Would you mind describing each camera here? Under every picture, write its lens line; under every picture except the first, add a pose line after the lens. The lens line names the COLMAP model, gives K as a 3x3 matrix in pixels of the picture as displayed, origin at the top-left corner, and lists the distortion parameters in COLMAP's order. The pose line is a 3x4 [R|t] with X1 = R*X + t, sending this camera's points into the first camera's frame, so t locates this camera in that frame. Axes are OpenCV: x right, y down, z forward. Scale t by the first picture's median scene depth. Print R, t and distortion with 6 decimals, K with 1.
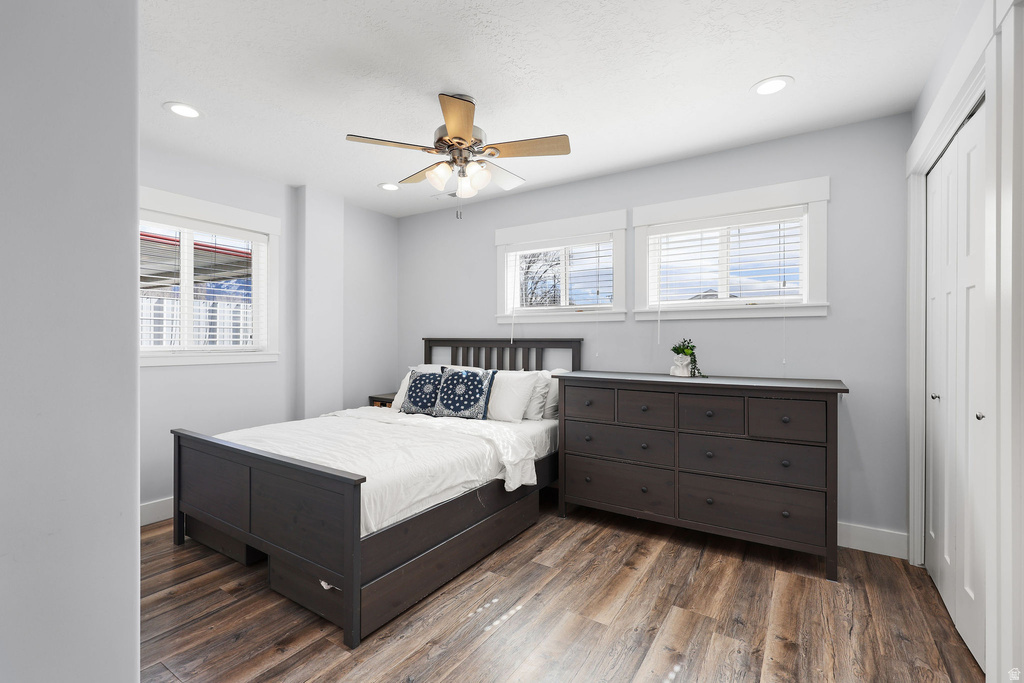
lens RADIAL K [[460.9, 0, 509.4], [0, 460.9, 341.6], [0, 0, 1]] dist [-0.004890, -0.000152]
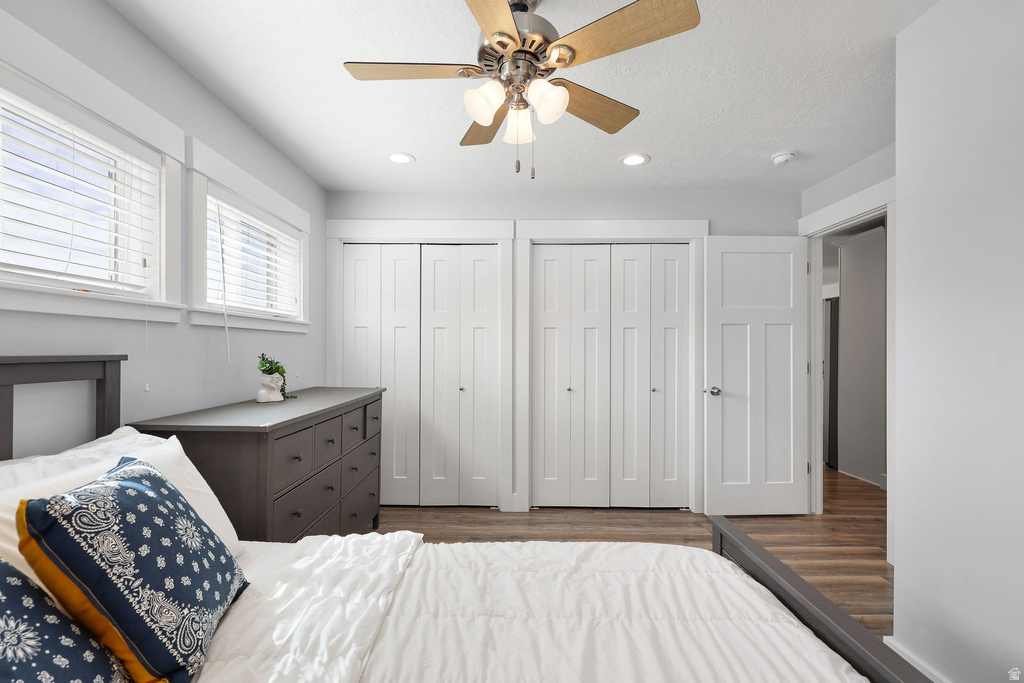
lens RADIAL K [[460.9, 0, 510.8], [0, 460.9, 343.9], [0, 0, 1]] dist [-0.004890, -0.000152]
pose [[-0.547544, 0.004174, 0.836767, -0.465937], [-0.001092, 0.999983, -0.005703, -0.017495], [-0.836776, -0.004036, -0.547530, 0.987833]]
